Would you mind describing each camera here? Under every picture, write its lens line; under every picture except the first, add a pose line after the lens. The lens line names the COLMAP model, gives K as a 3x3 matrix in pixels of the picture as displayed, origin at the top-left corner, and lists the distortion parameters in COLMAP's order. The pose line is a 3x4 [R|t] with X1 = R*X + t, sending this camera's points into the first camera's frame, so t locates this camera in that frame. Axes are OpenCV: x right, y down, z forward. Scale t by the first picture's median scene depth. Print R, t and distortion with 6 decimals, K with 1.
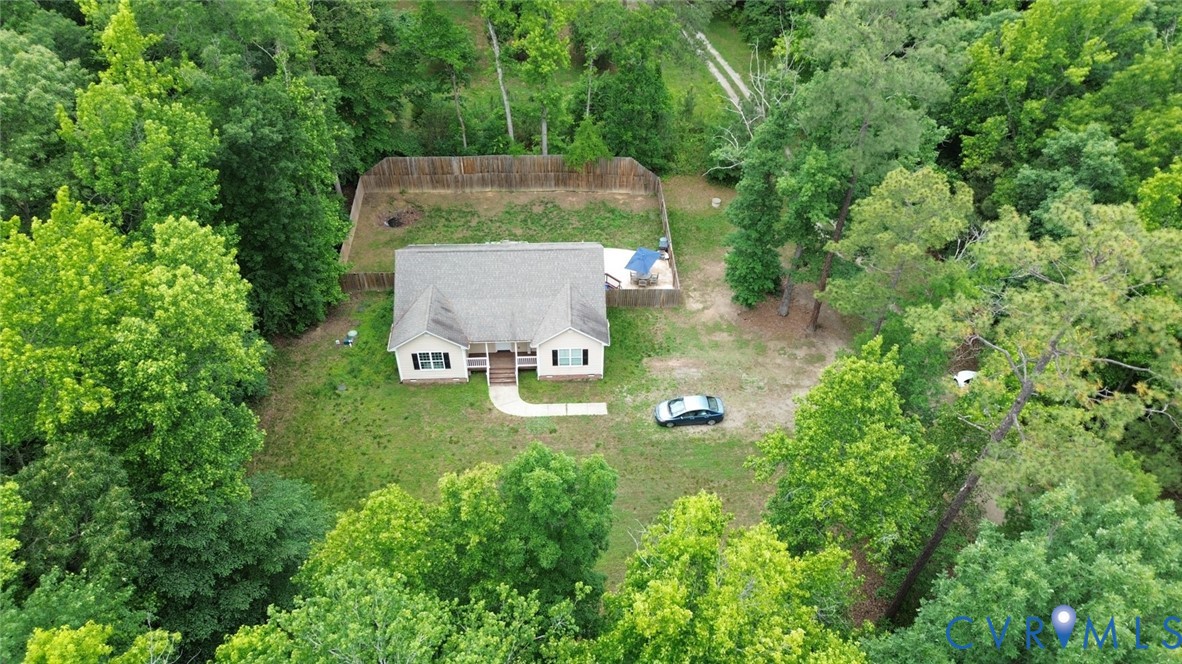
lens RADIAL K [[839.6, 0, 597.5], [0, 839.6, 331.3], [0, 0, 1]] dist [0.048495, -0.051137]
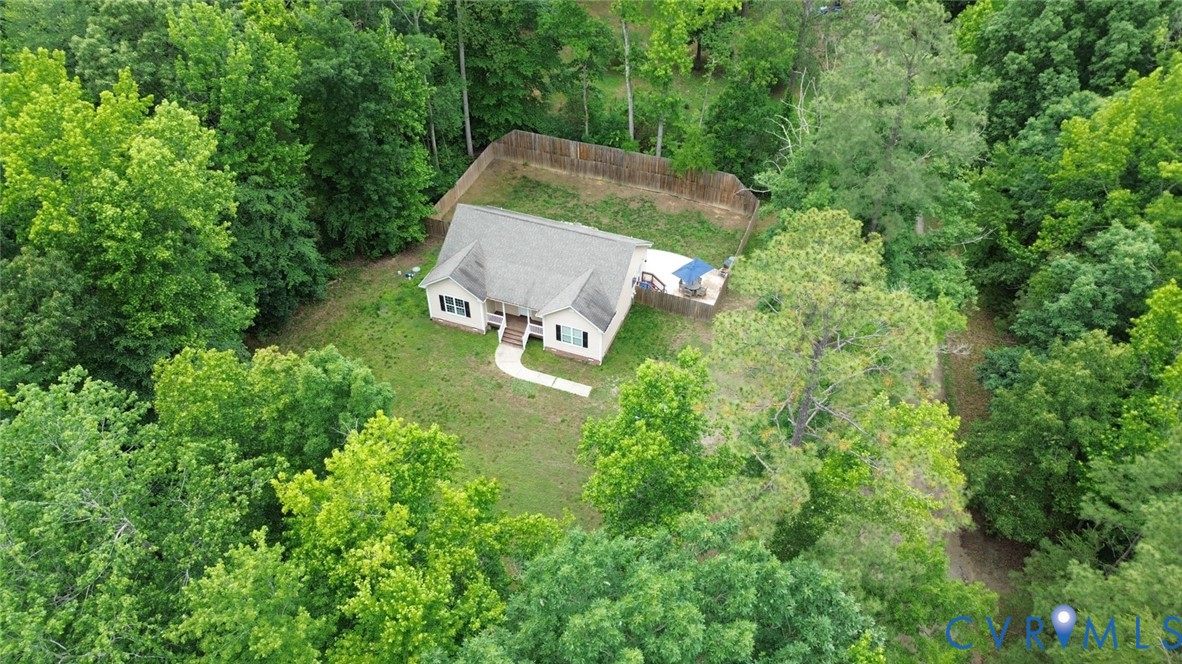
lens RADIAL K [[839.6, 0, 591.9], [0, 839.6, 338.8], [0, 0, 1]] dist [0.048495, -0.051137]
pose [[0.919018, 0.261289, -0.295185, 0.303963], [-0.265453, 0.963756, 0.026637, -0.000499], [0.291446, 0.053877, 0.955069, 0.002264]]
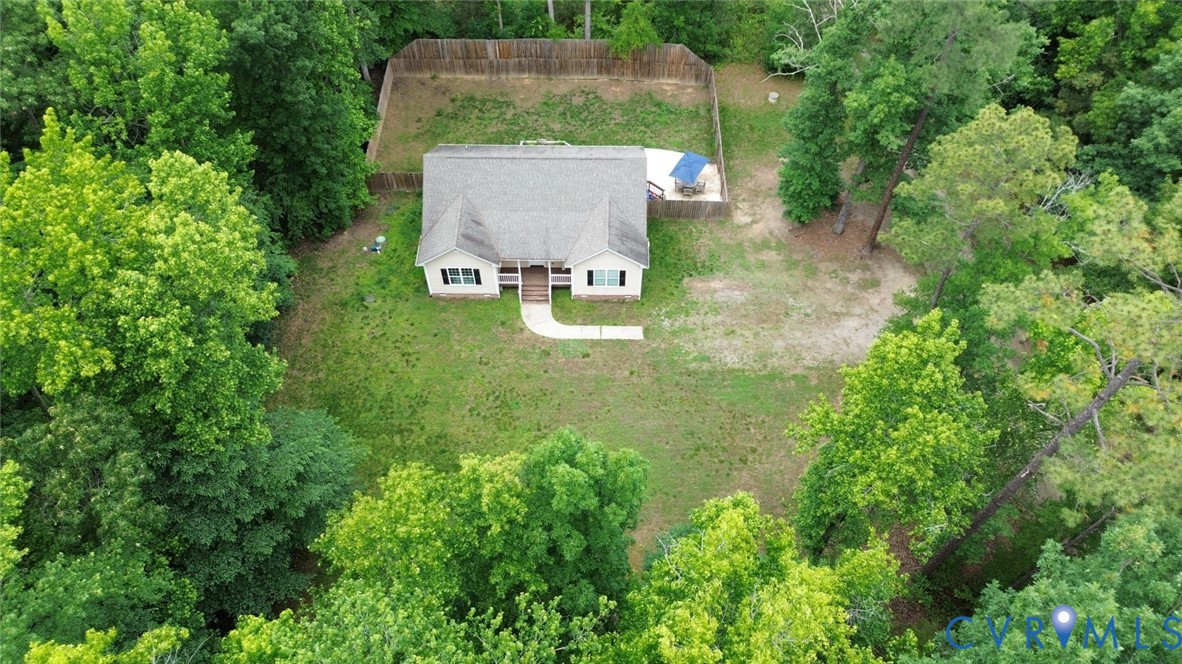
lens RADIAL K [[839.6, 0, 596.9], [0, 839.6, 341.5], [0, 0, 1]] dist [0.048495, -0.051137]
pose [[0.998241, 0.040199, -0.043577, 0.000619], [-0.031862, 0.983607, 0.177487, -0.066271], [0.049998, -0.175787, 0.983158, 0.057087]]
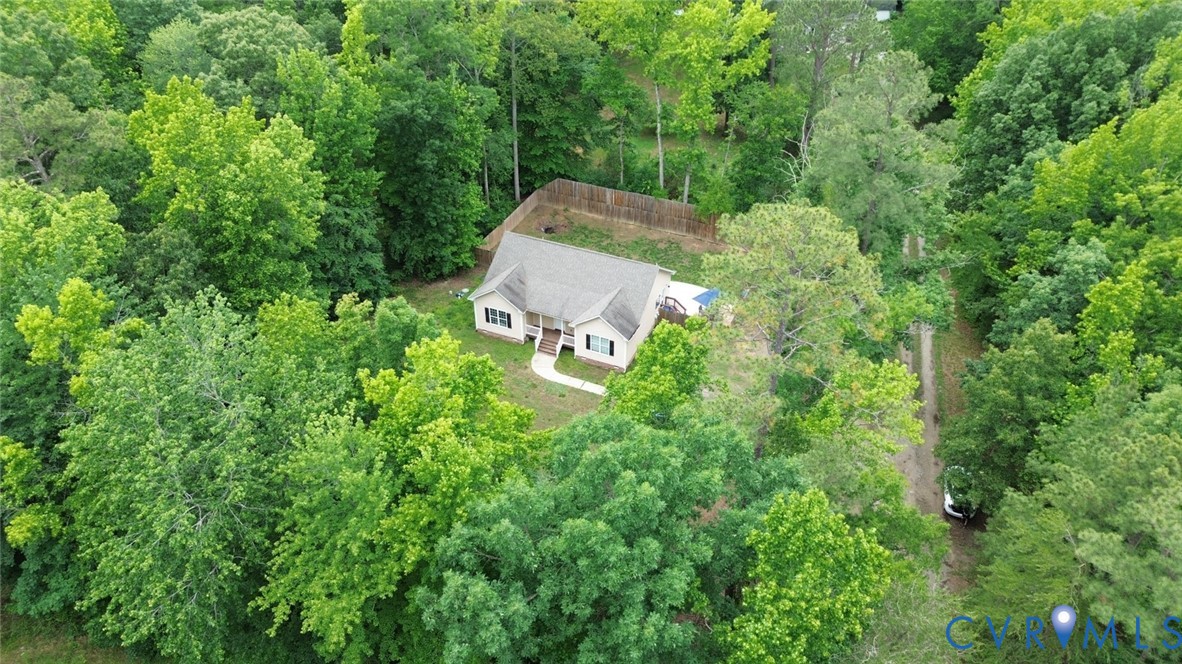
lens RADIAL K [[839.6, 0, 590.9], [0, 839.6, 339.5], [0, 0, 1]] dist [0.048495, -0.051137]
pose [[0.895022, 0.260103, -0.362329, 0.386068], [-0.300983, 0.951723, -0.060277, 0.099792], [0.329159, 0.163004, 0.930099, -0.109659]]
